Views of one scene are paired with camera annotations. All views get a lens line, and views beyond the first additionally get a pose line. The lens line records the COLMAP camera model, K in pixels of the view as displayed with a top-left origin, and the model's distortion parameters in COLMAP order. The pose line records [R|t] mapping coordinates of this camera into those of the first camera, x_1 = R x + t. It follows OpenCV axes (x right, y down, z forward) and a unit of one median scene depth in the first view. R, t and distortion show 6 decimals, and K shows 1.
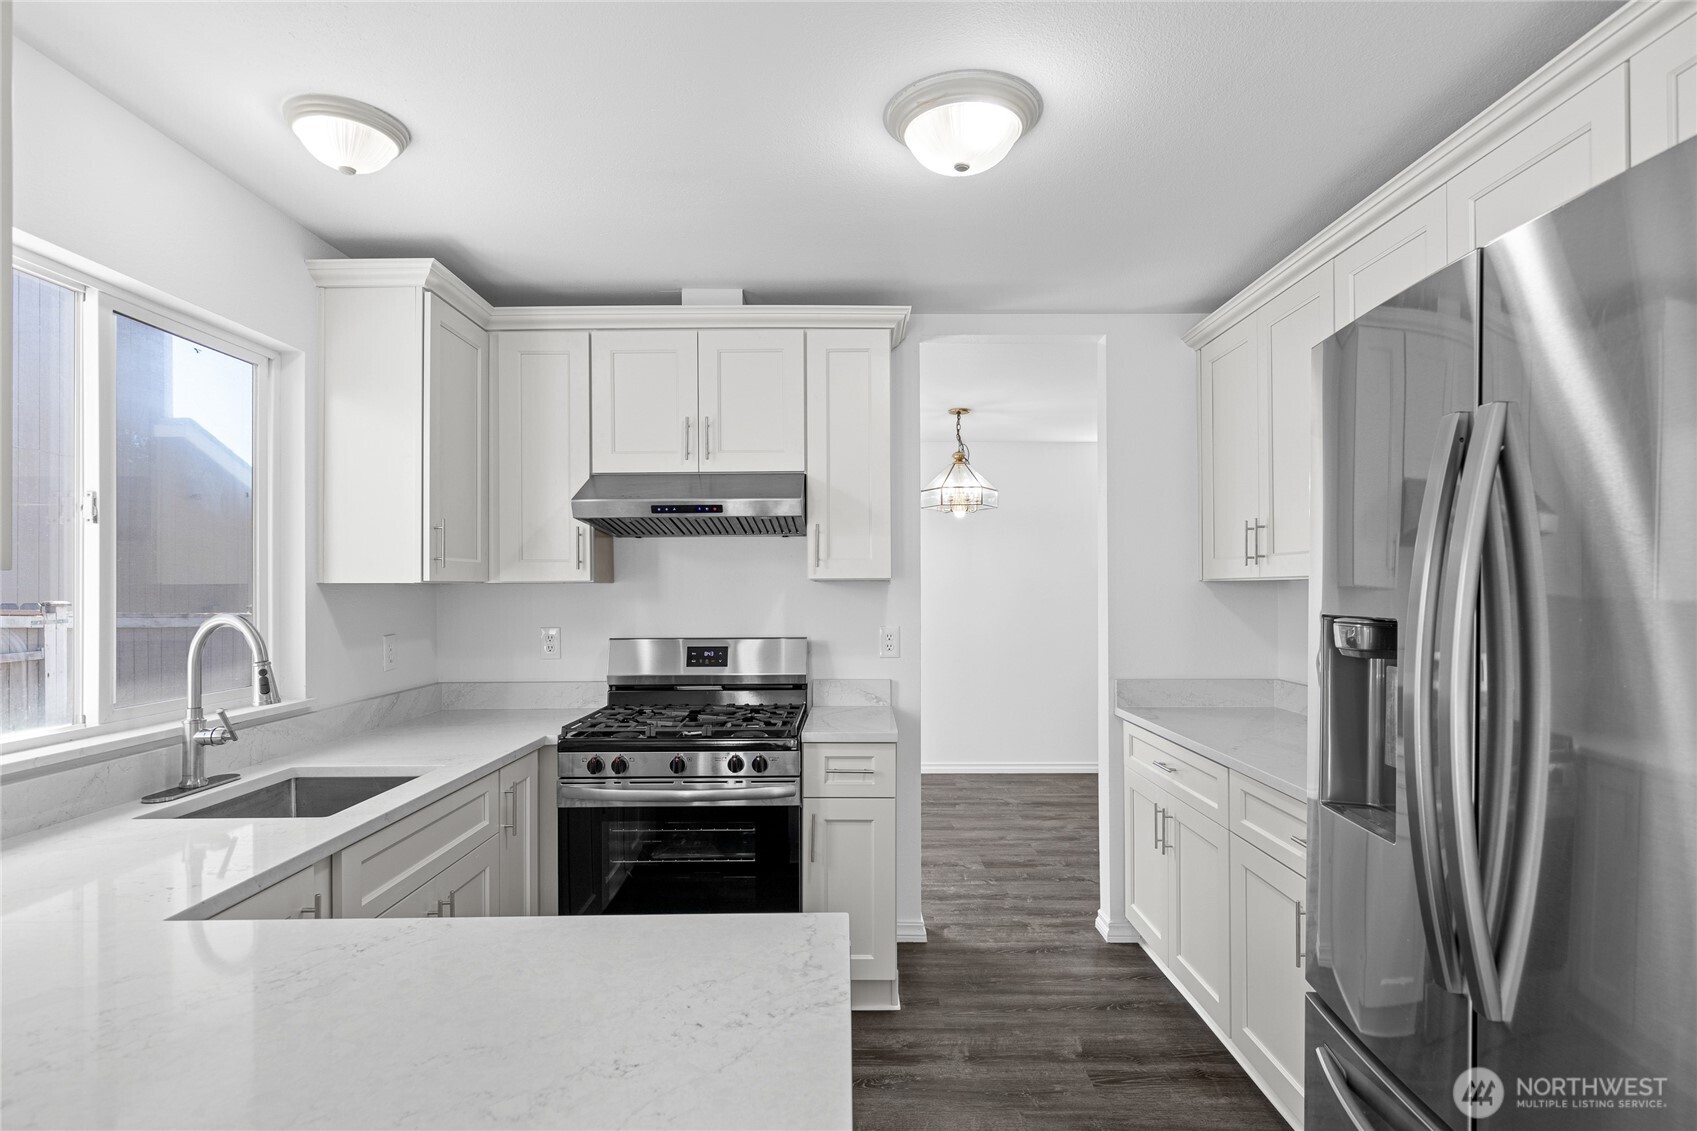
lens RADIAL K [[863.7, 0, 844.1], [0, 863.7, 586.4], [0, 0, 1]] dist [-0.003043, -0.000875]
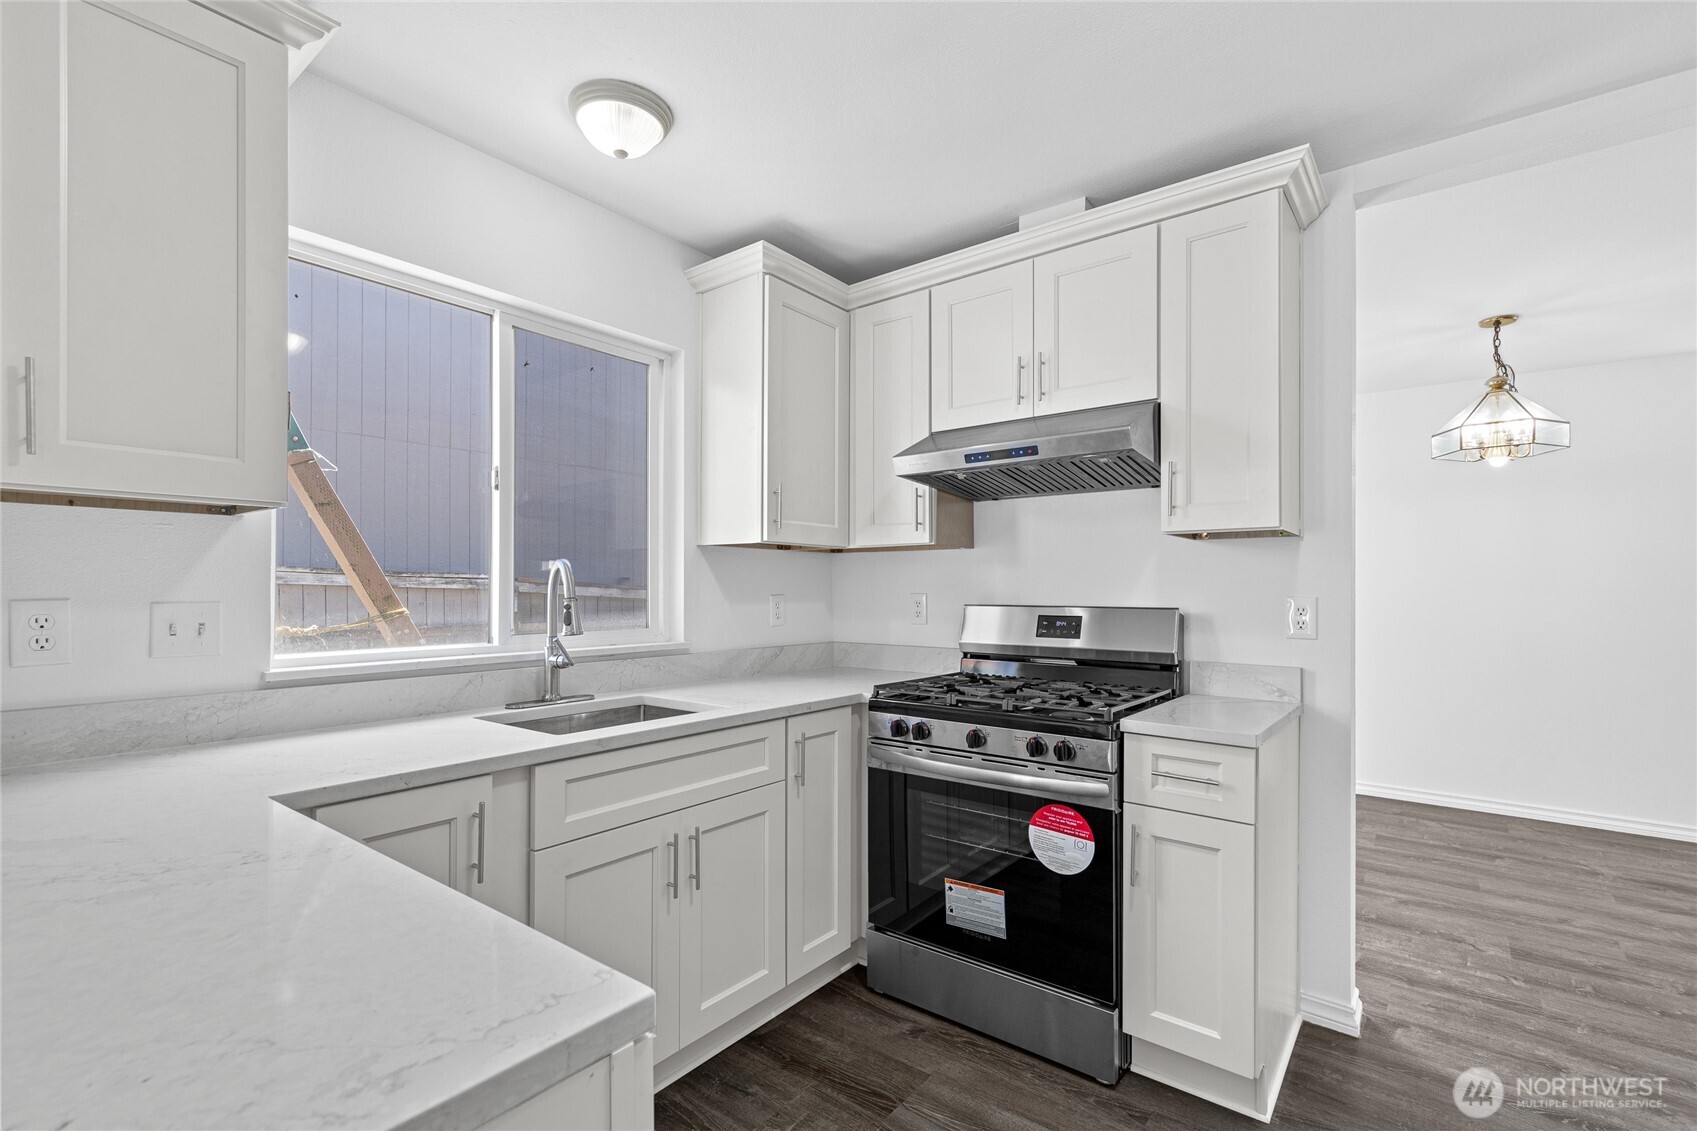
lens RADIAL K [[753.0, 0, 853.0], [0, 753.0, 586.5], [0, 0, 1]] dist [0.005950, -0.000361]
pose [[0.790514, 0.004848, -0.612425, 0.158211], [-0.006132, 0.999981, 0.000000, 0.042793], [0.612413, 0.003755, 0.790529, 0.264571]]
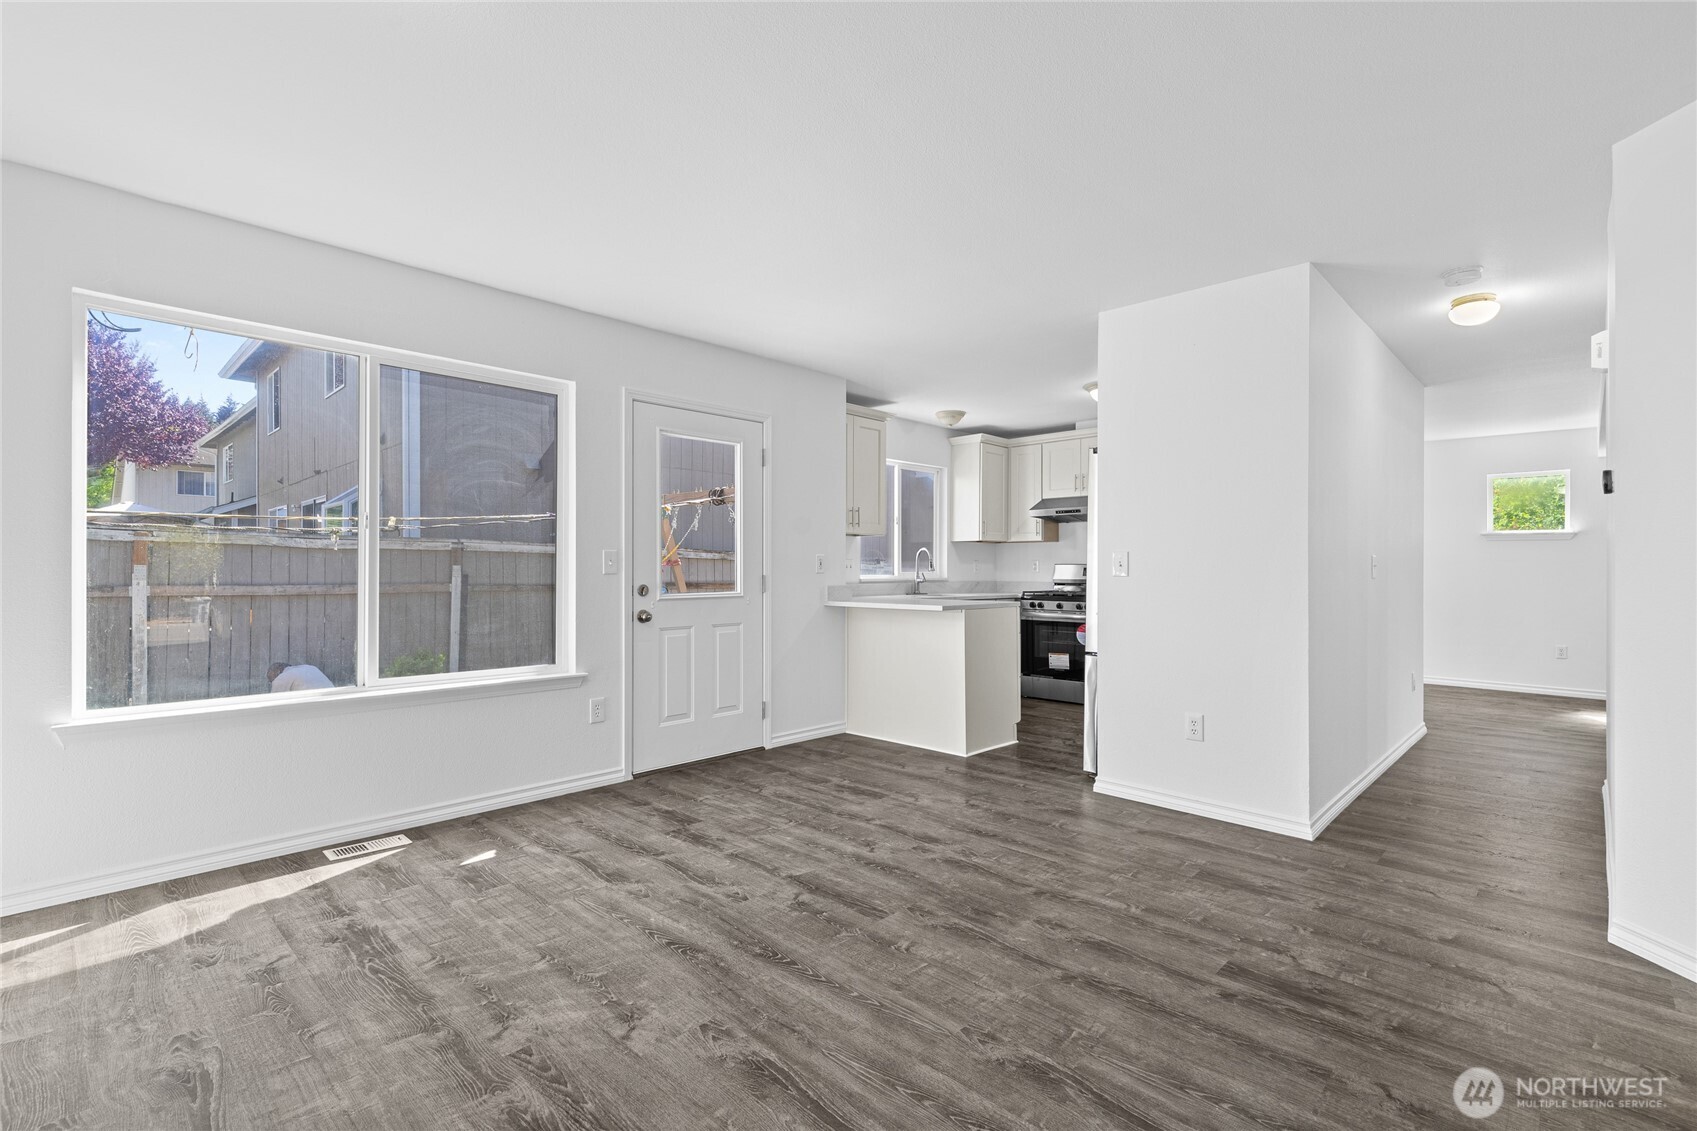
lens RADIAL K [[778.2, 0, 843.3], [0, 778.2, 568.1], [0, 0, 1]] dist [0.010911, -0.000591]
pose [[0.720302, 0.006985, -0.693626, 0.883692], [-0.007047, 0.999971, 0.002752, 0.073320], [0.693625, 0.002905, 0.720330, -1.078922]]
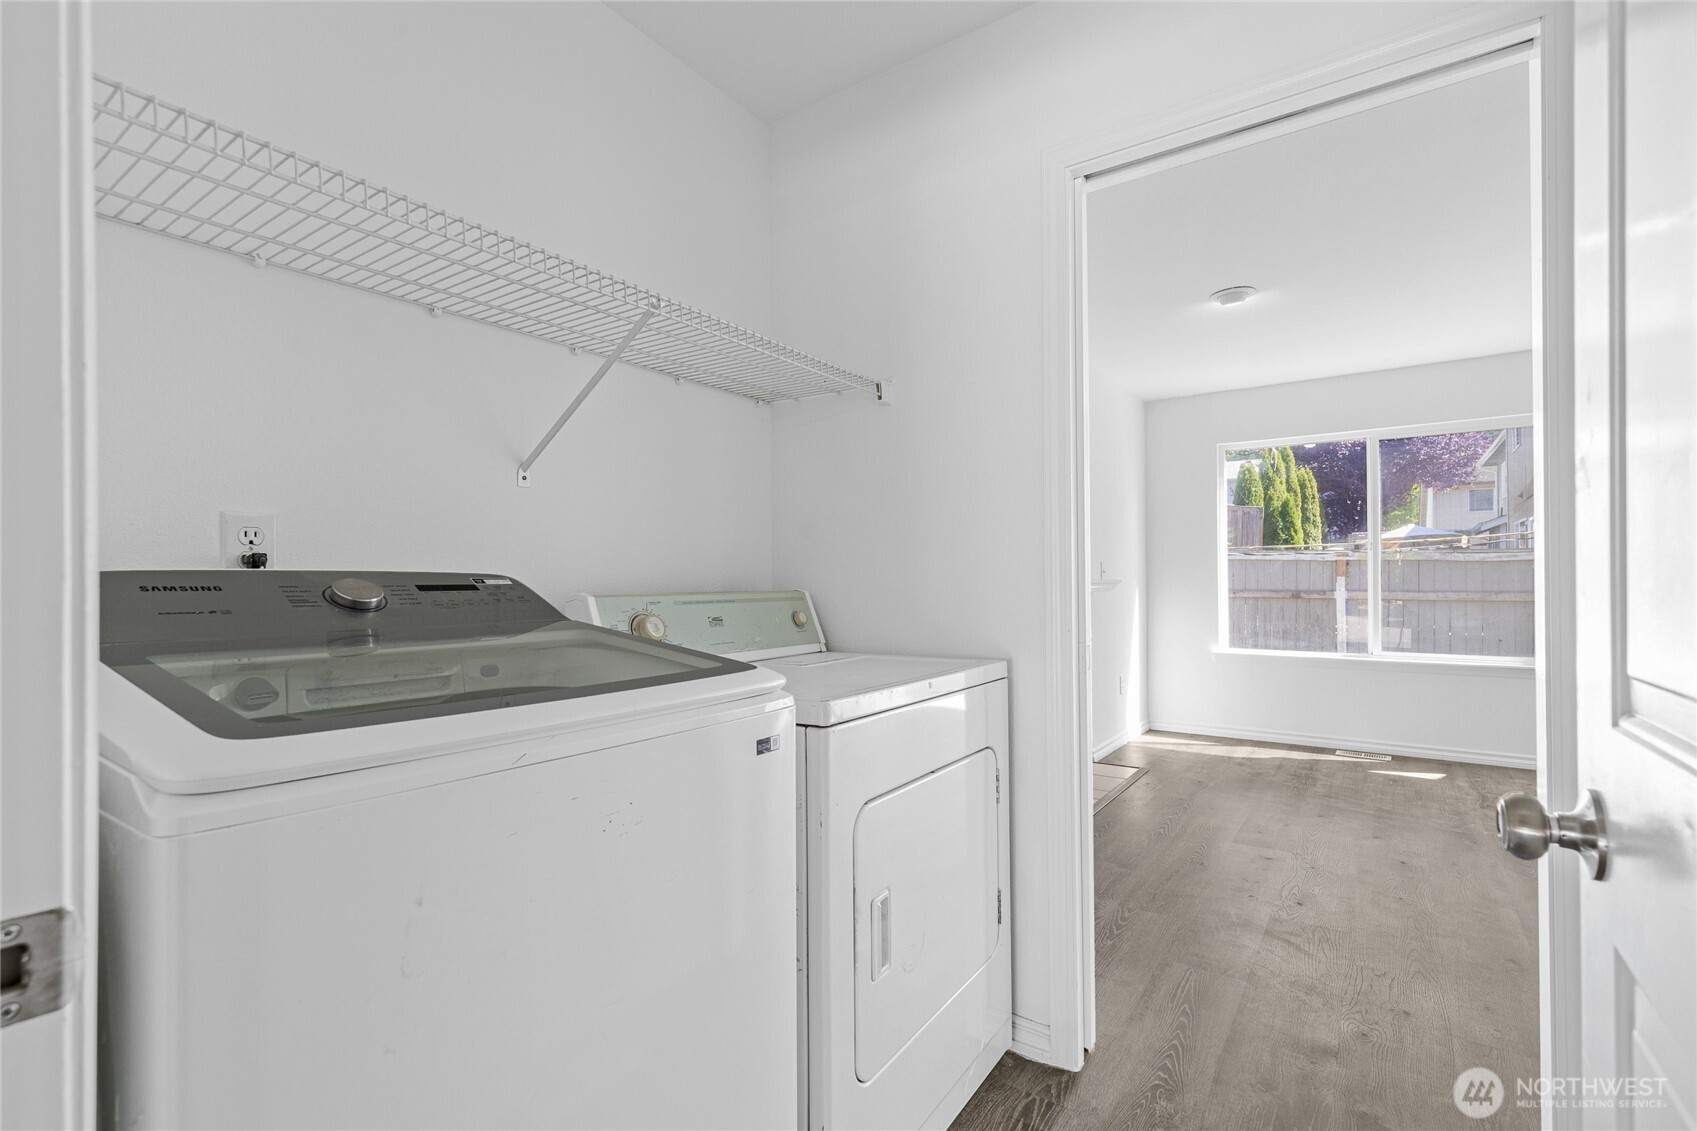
lens RADIAL K [[766.7, 0, 847.8], [0, 766.7, 579.3], [0, 0, 1]] dist [0.010830, -0.001232]
pose [[-0.571718, 0.006304, -0.820426, 1.631987], [0.009375, 0.999955, 0.001151, 0.071805], [0.820396, -0.007033, -0.571752, -0.733090]]
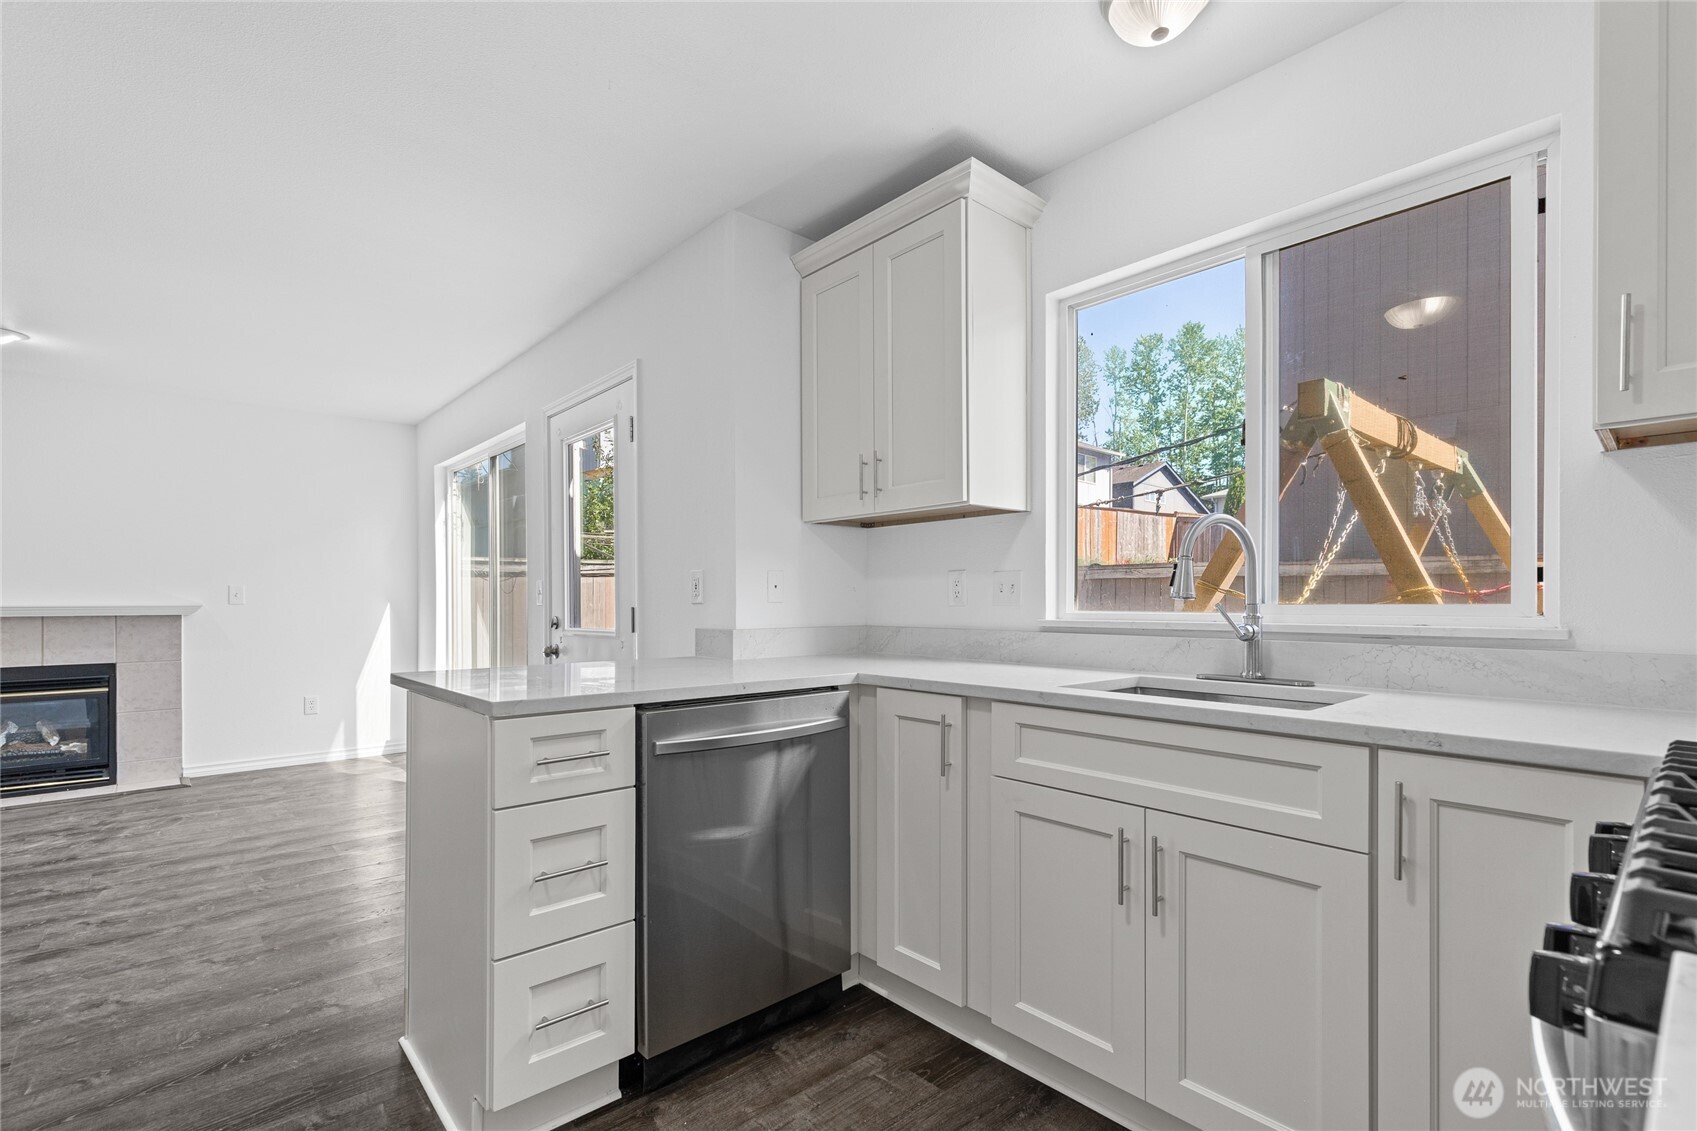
lens RADIAL K [[771.4, 0, 850.4], [0, 771.4, 602.7], [0, 0, 1]] dist [0.003227, 0.000392]
pose [[-0.741435, 0.009245, -0.670961, 0.156777], [0.007862, 0.999956, 0.005090, 0.084731], [0.670978, -0.001501, -0.741476, 0.891535]]
